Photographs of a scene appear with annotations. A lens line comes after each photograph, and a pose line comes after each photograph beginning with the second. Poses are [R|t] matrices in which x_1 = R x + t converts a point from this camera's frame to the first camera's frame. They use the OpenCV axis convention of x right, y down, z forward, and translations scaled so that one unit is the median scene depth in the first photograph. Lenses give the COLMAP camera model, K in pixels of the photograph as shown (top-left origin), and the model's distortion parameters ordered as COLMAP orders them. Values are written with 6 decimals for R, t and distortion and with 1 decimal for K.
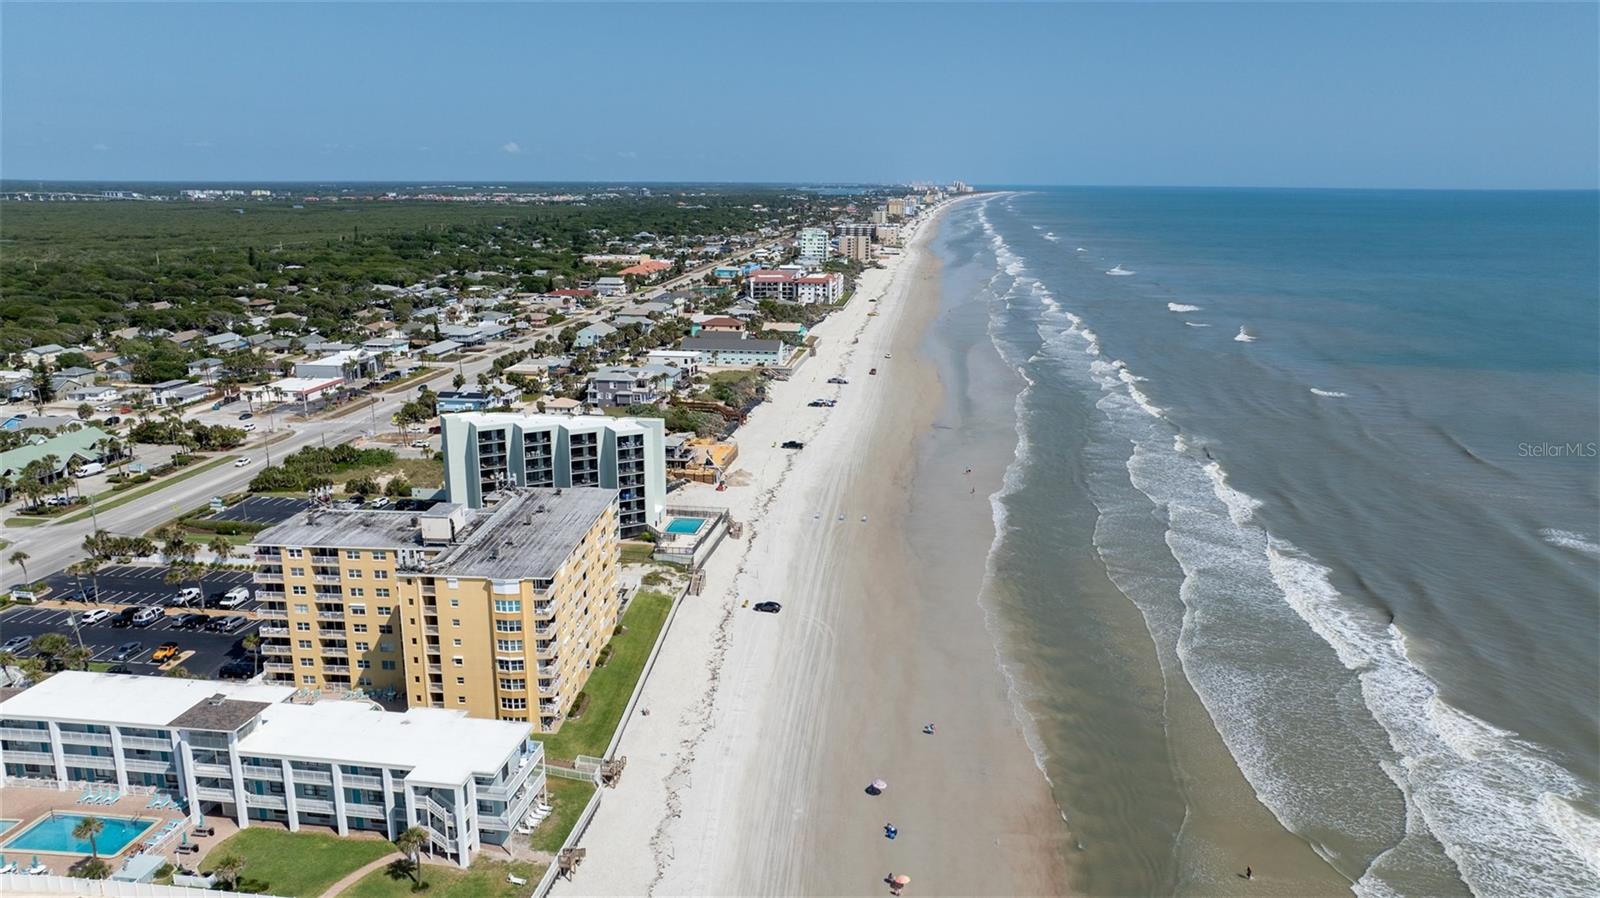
lens RADIAL K [[1252.7, 0, 800.0], [0, 1252.7, 449.0], [0, 0, 1]] dist [-0.067453, 0.099544]
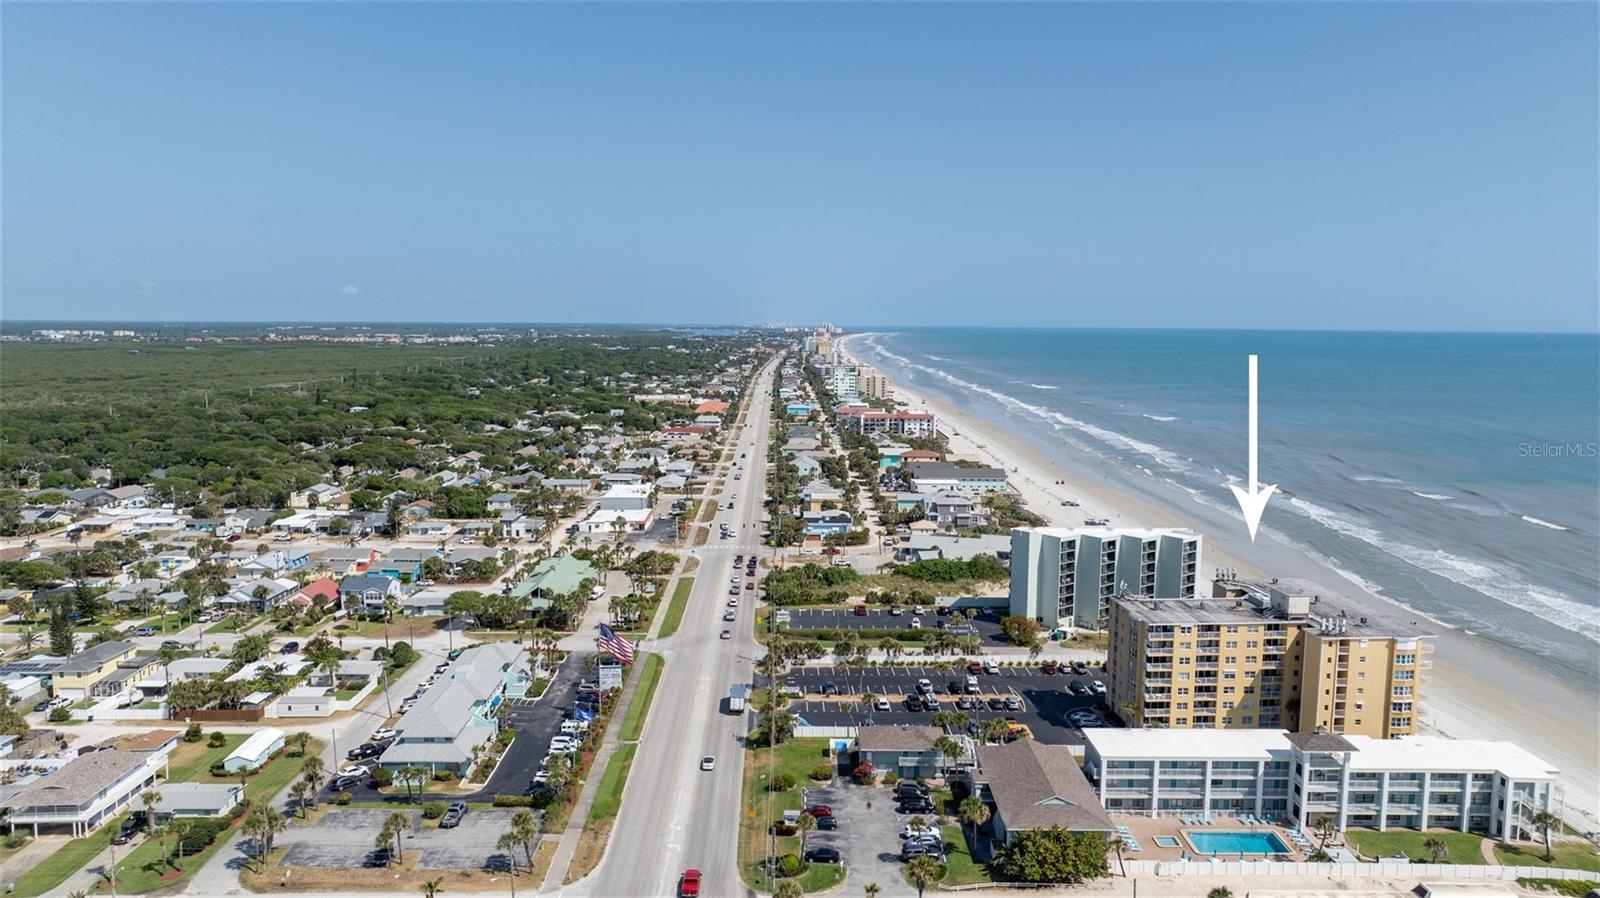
lens RADIAL K [[1252.7, 0, 800.0], [0, 1252.7, 449.0], [0, 0, 1]] dist [-0.067453, 0.099544]
pose [[0.989024, -0.013695, 0.147119, -0.797932], [0.029735, 0.993772, -0.107389, 0.021578], [-0.144733, 0.110585, 0.983272, -0.151546]]
